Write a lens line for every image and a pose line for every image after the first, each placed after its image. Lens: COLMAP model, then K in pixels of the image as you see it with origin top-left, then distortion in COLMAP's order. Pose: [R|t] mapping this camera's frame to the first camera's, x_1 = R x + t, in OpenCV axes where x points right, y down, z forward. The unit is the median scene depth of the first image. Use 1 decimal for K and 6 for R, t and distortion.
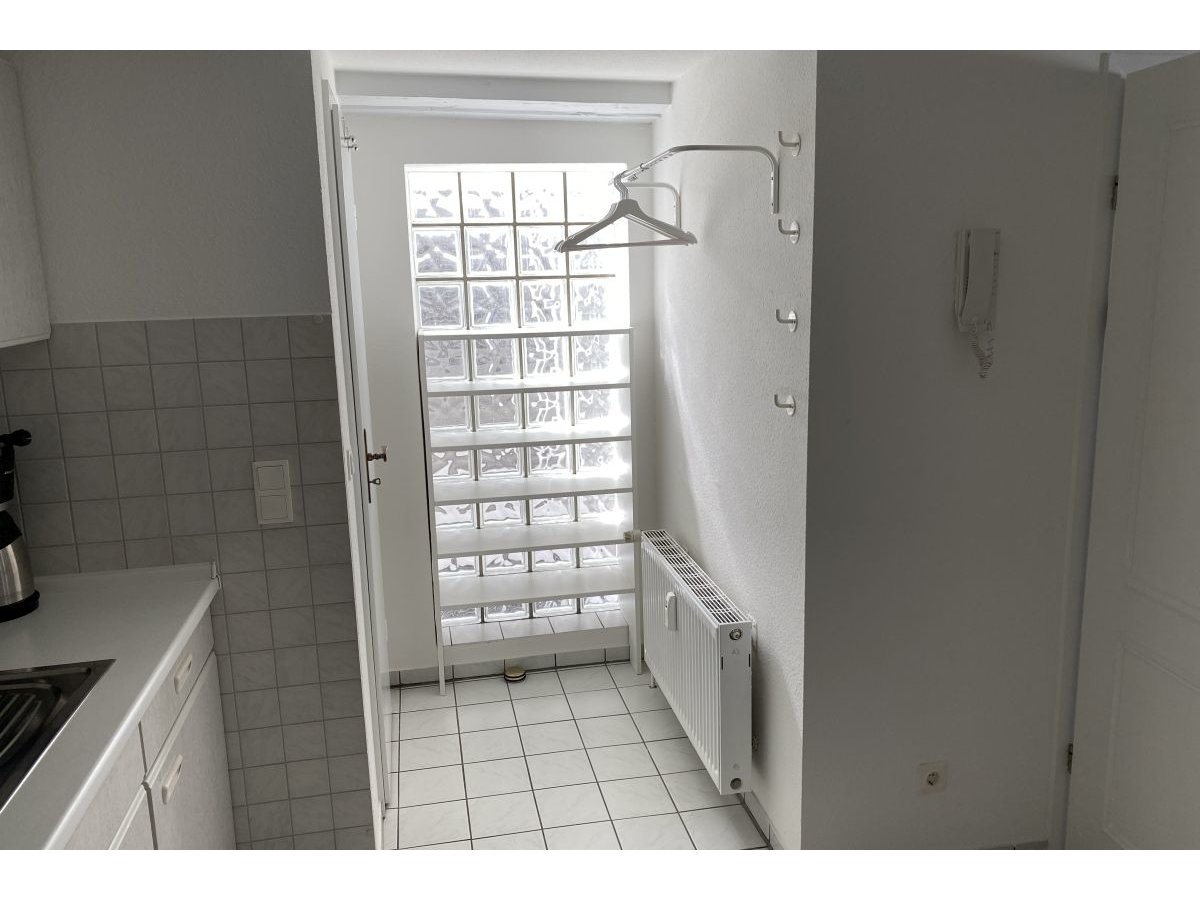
lens RADIAL K [[916.3, 0, 606.1], [0, 916.3, 444.3], [0, 0, 1]] dist [0.051464, -0.072619]
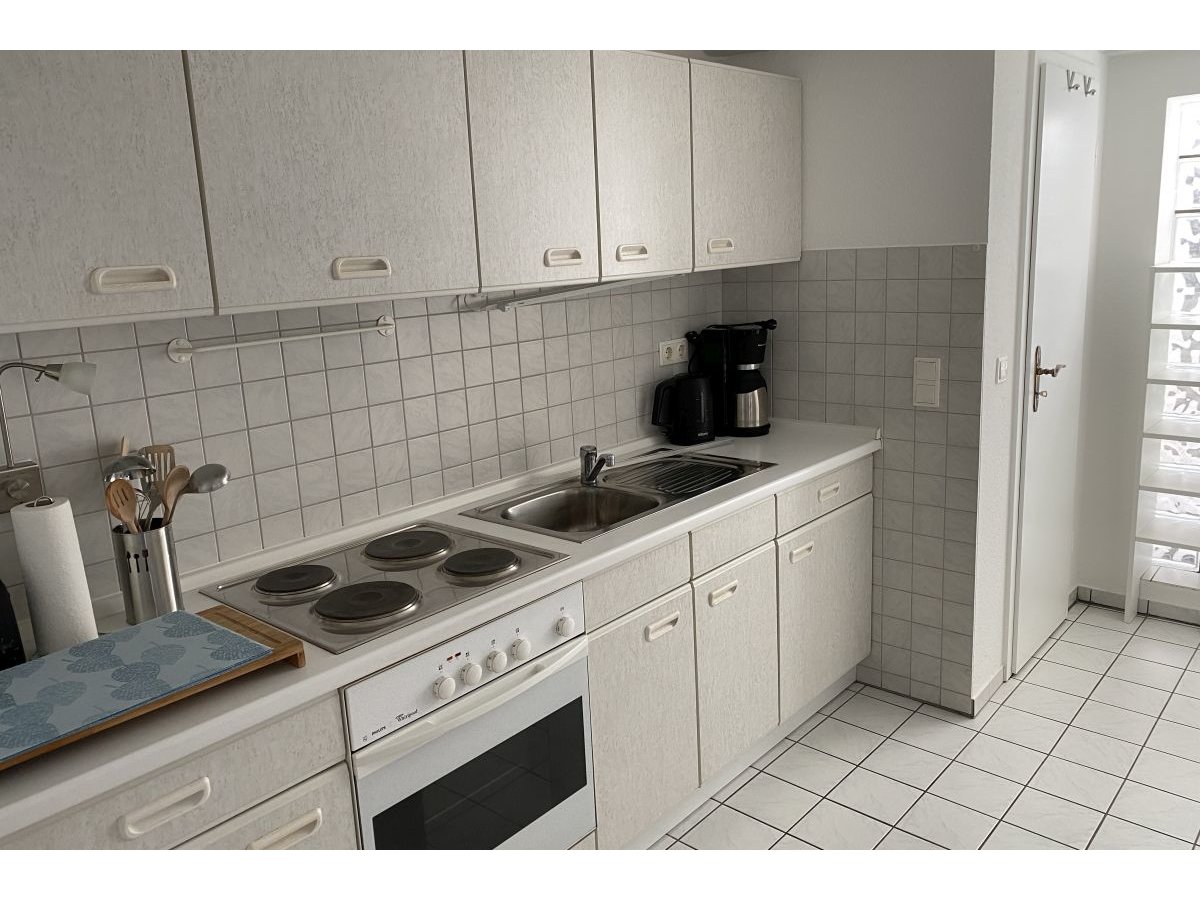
lens RADIAL K [[916.3, 0, 592.1], [0, 916.3, 422.6], [0, 0, 1]] dist [0.051464, -0.072619]
pose [[0.587192, 0.153639, -0.794733, 0.393397], [-0.121078, 0.987447, 0.101436, 0.032508], [0.800341, 0.036663, 0.598423, -0.148110]]
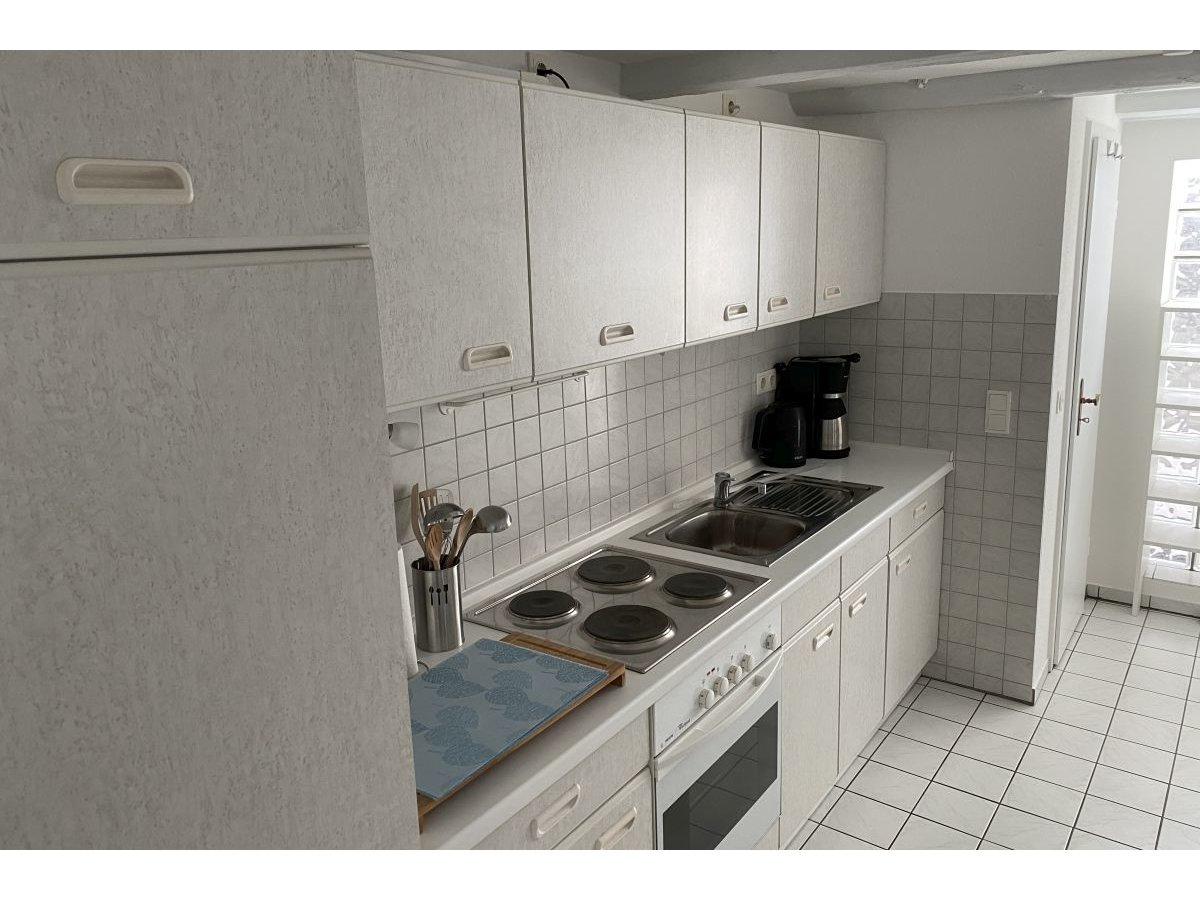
lens RADIAL K [[916.3, 0, 589.7], [0, 916.3, 411.9], [0, 0, 1]] dist [0.051464, -0.072619]
pose [[0.664466, 0.150633, -0.731980, 0.280815], [-0.128199, 0.987931, 0.086930, 0.006510], [0.736240, 0.036077, 0.675758, -0.471351]]
